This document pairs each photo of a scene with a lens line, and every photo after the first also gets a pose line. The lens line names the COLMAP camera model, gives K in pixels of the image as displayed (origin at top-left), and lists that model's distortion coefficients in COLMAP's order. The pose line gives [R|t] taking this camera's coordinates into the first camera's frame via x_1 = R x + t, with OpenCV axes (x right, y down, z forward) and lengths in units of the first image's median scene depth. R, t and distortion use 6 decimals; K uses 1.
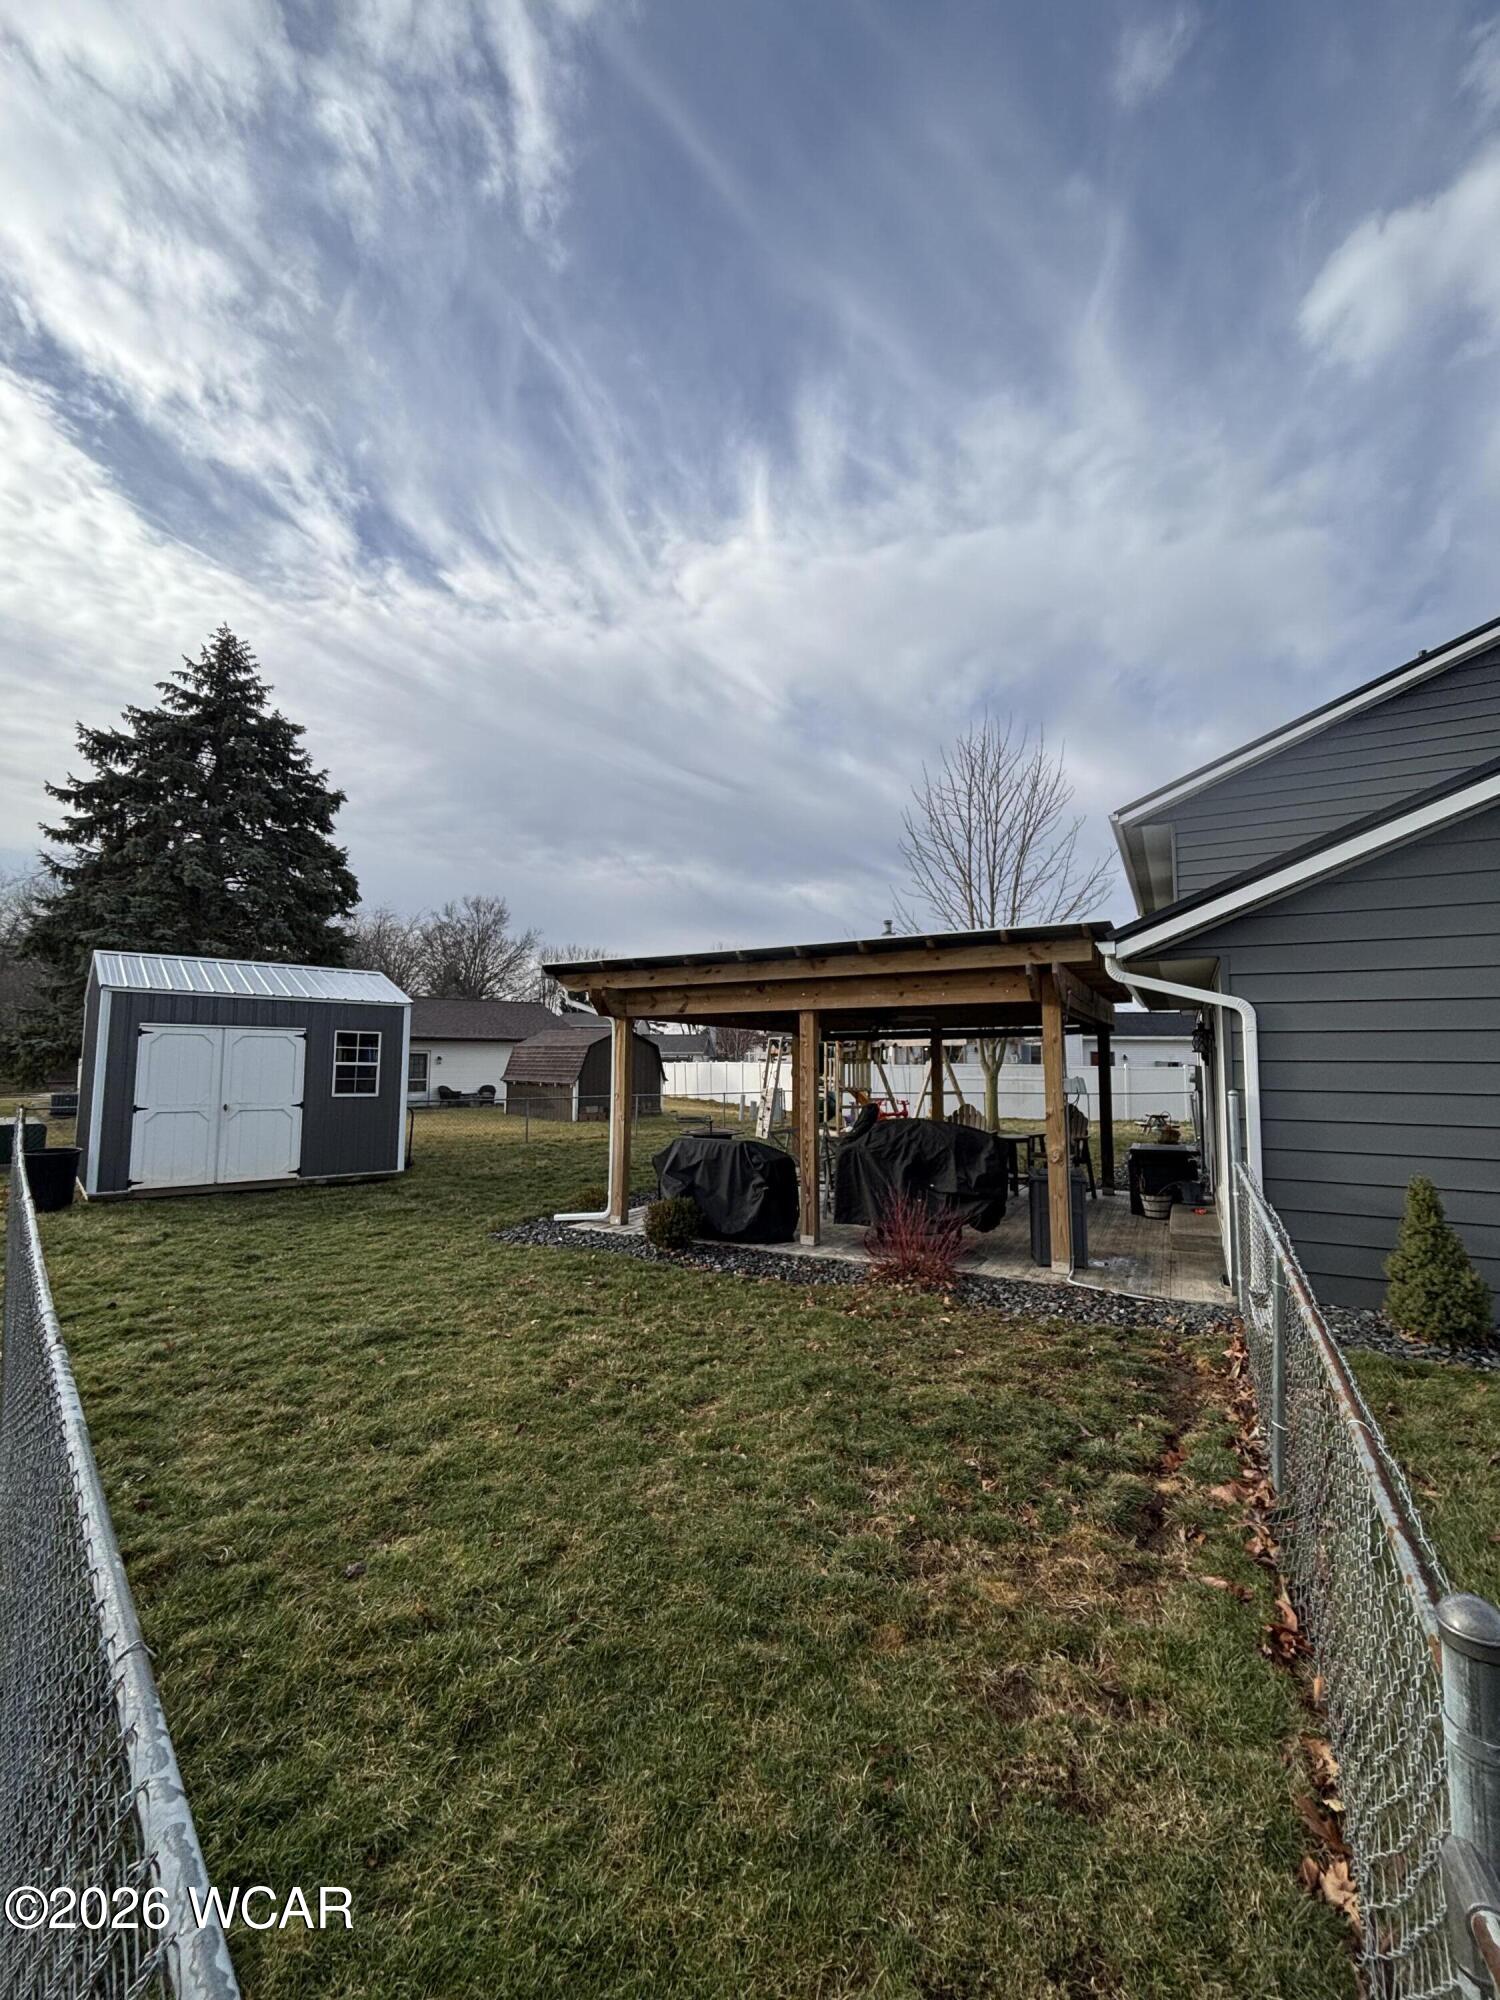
lens RADIAL K [[808.2, 0, 746.9], [0, 808.2, 990.1], [0, 0, 1]] dist [-0.001967, 0.001048]
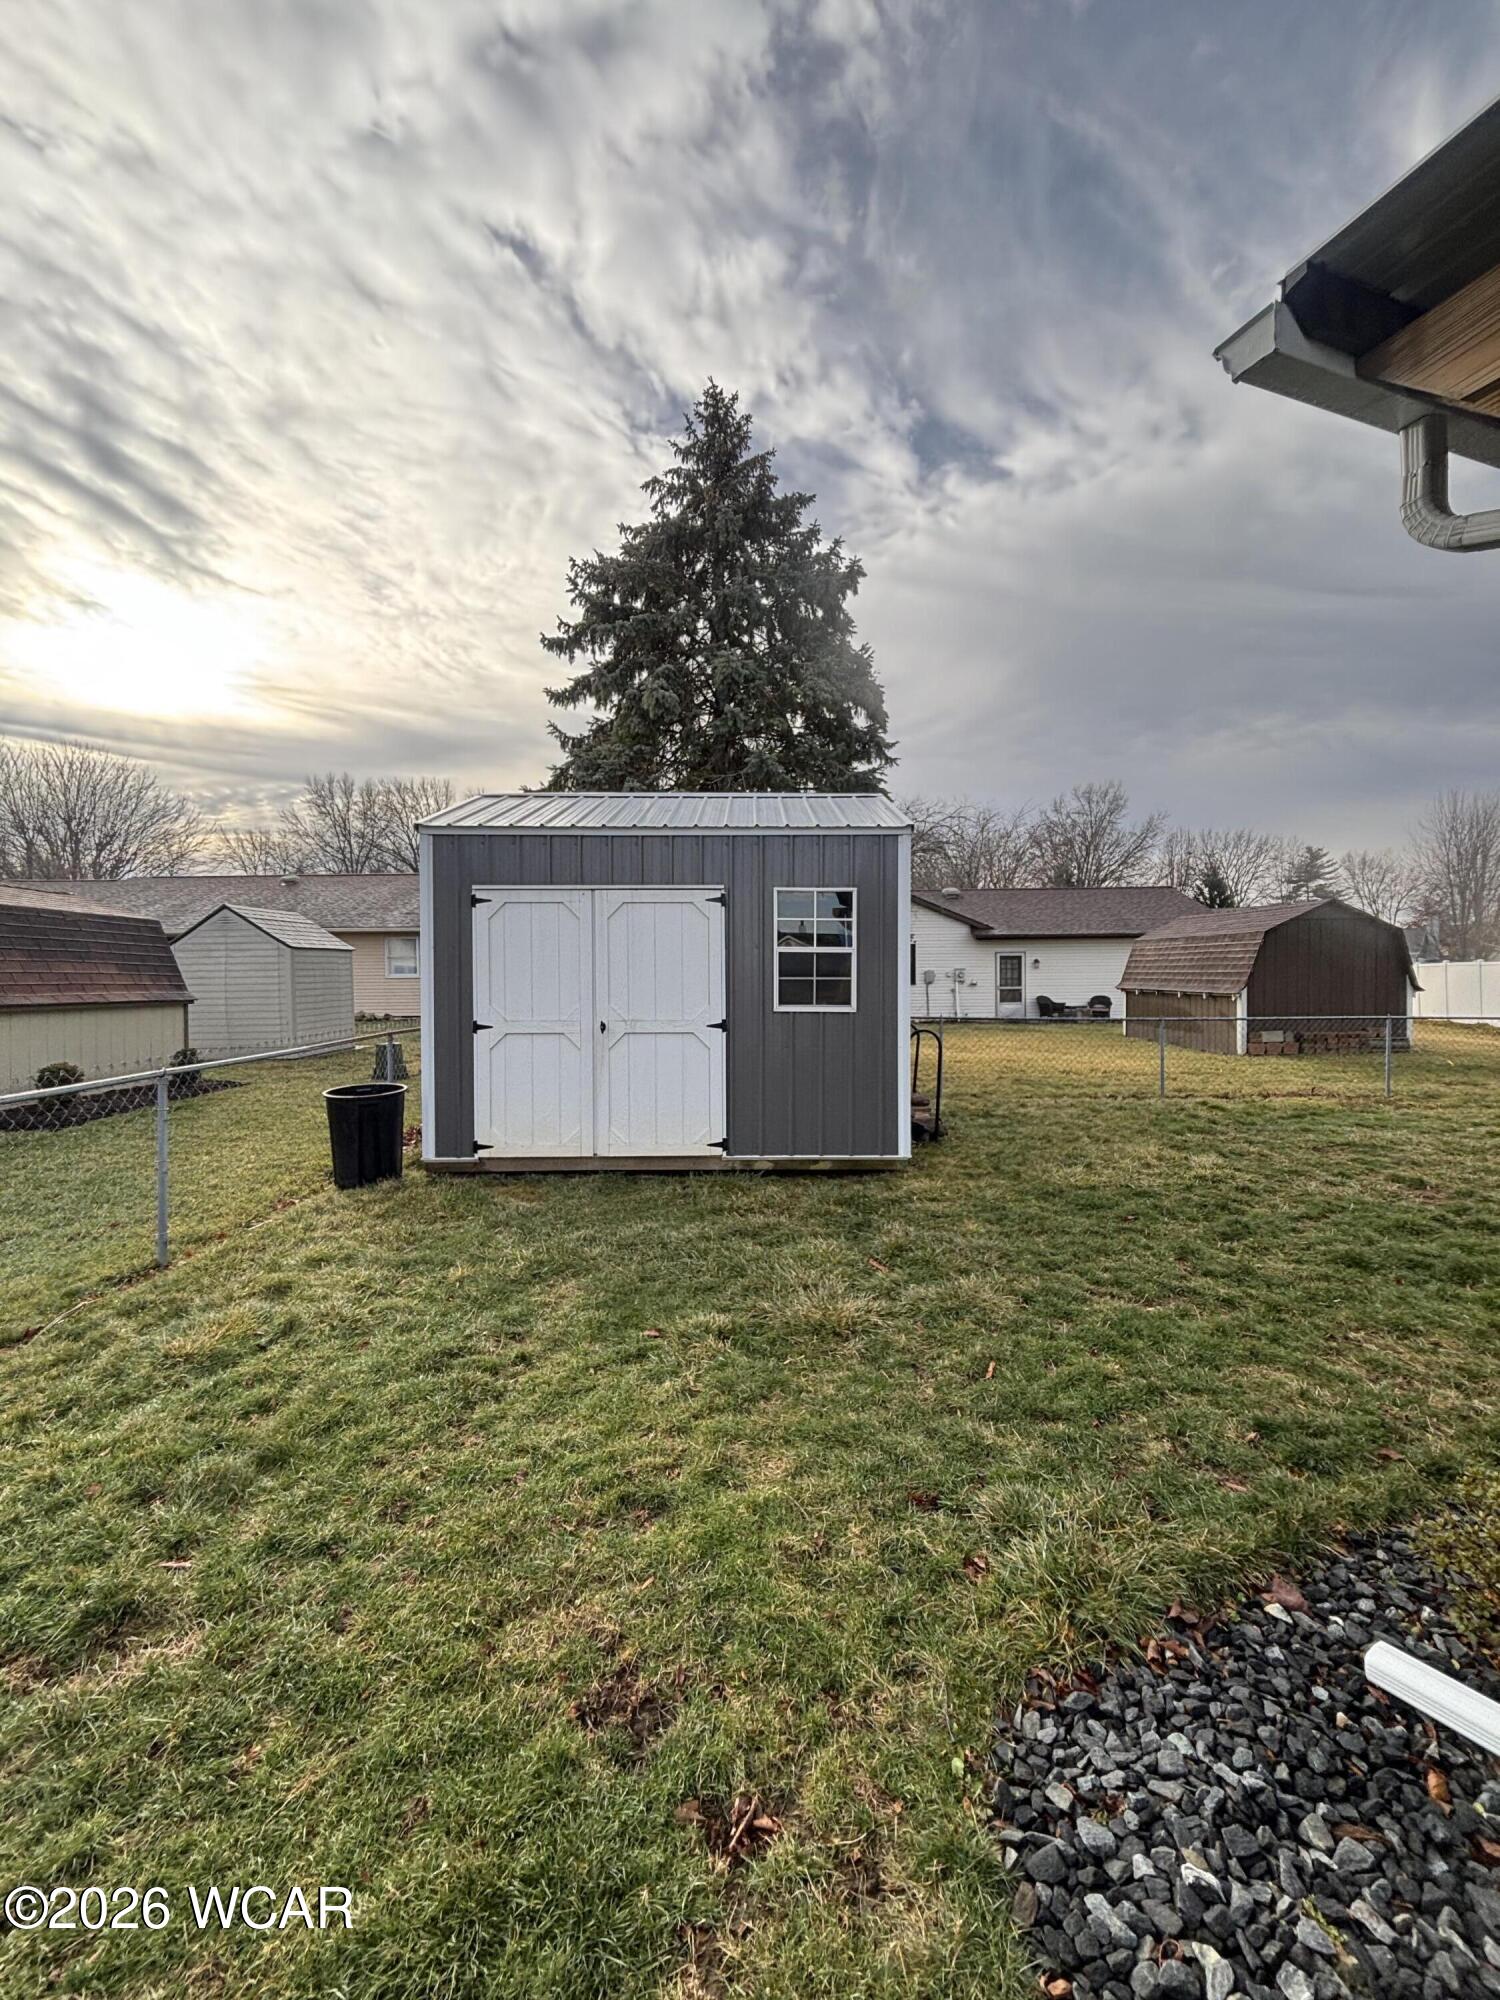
lens RADIAL K [[808.2, 0, 760.4], [0, 808.2, 1001.3], [0, 0, 1]] dist [-0.001967, 0.001048]
pose [[0.755166, 0.014262, -0.655379, -0.127135], [0.066795, 0.992886, 0.098572, 0.053275], [0.652122, -0.118214, 0.748841, 0.442825]]
